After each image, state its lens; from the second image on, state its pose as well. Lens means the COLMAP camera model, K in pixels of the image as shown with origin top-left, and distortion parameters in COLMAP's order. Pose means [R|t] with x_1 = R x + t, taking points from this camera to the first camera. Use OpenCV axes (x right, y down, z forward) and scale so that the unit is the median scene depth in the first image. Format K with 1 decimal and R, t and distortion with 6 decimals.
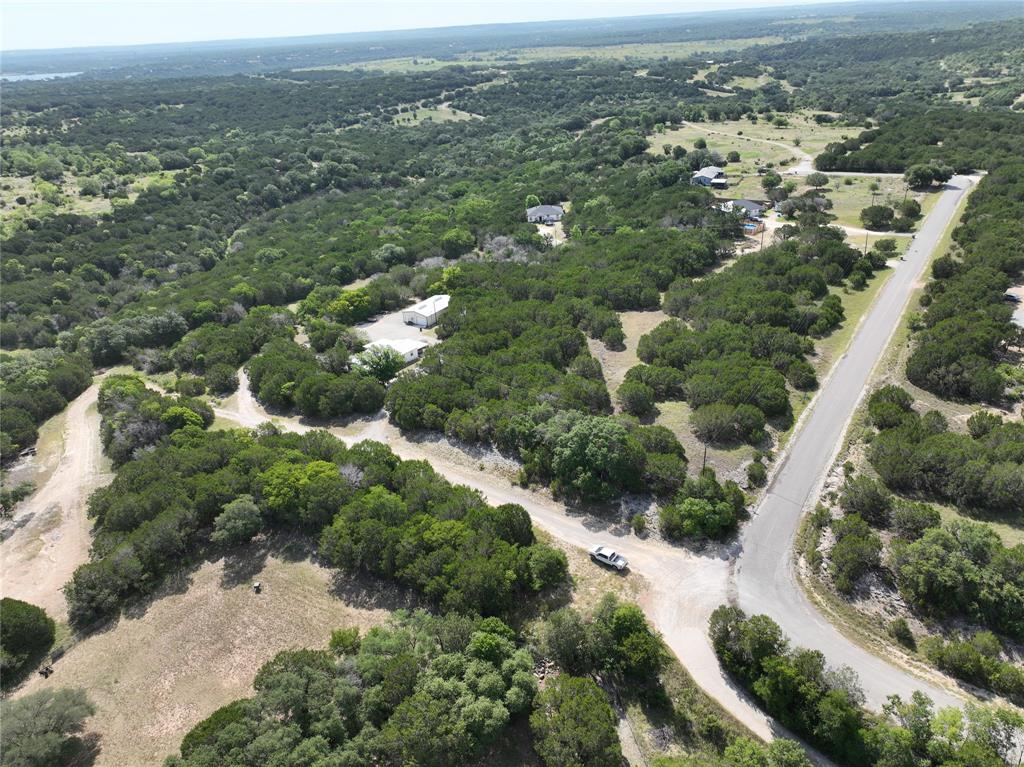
lens RADIAL K [[719.1, 0, 512.5], [0, 719.1, 379.5], [0, 0, 1]] dist [-0.006214, 0.025075]
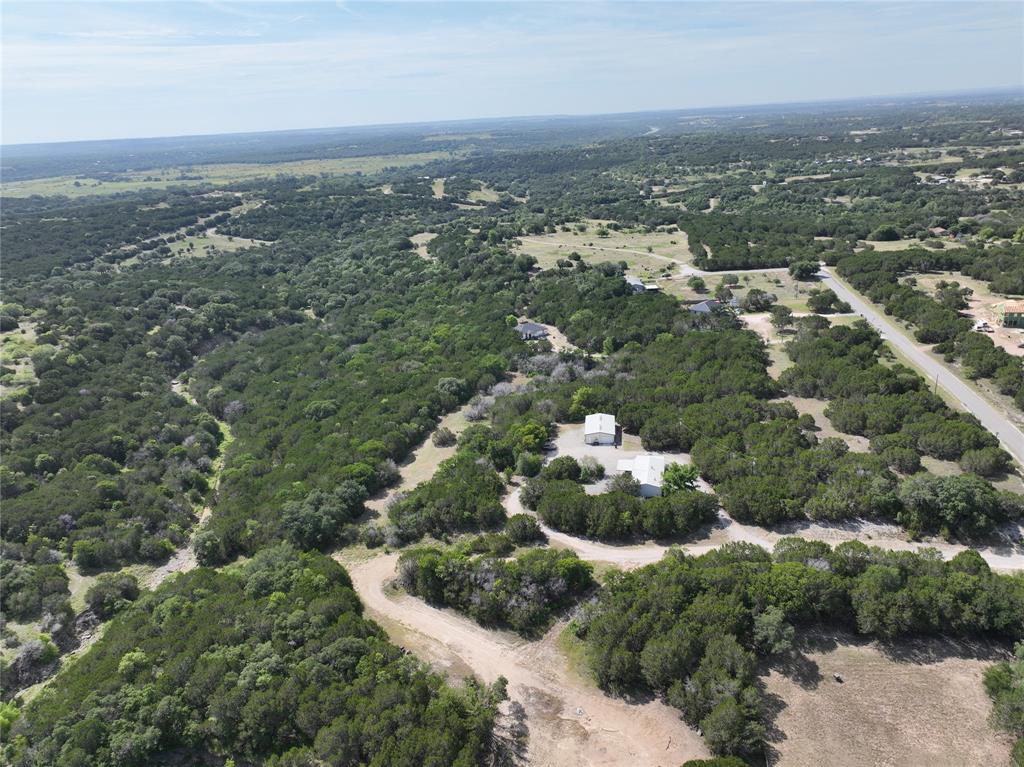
lens RADIAL K [[719.1, 0, 512.8], [0, 719.1, 388.3], [0, 0, 1]] dist [-0.006214, 0.025075]
pose [[0.895396, -0.152523, 0.418334, -0.172652], [0.202902, 0.976053, -0.078425, -0.024989], [-0.396355, 0.155102, 0.904901, 0.013131]]
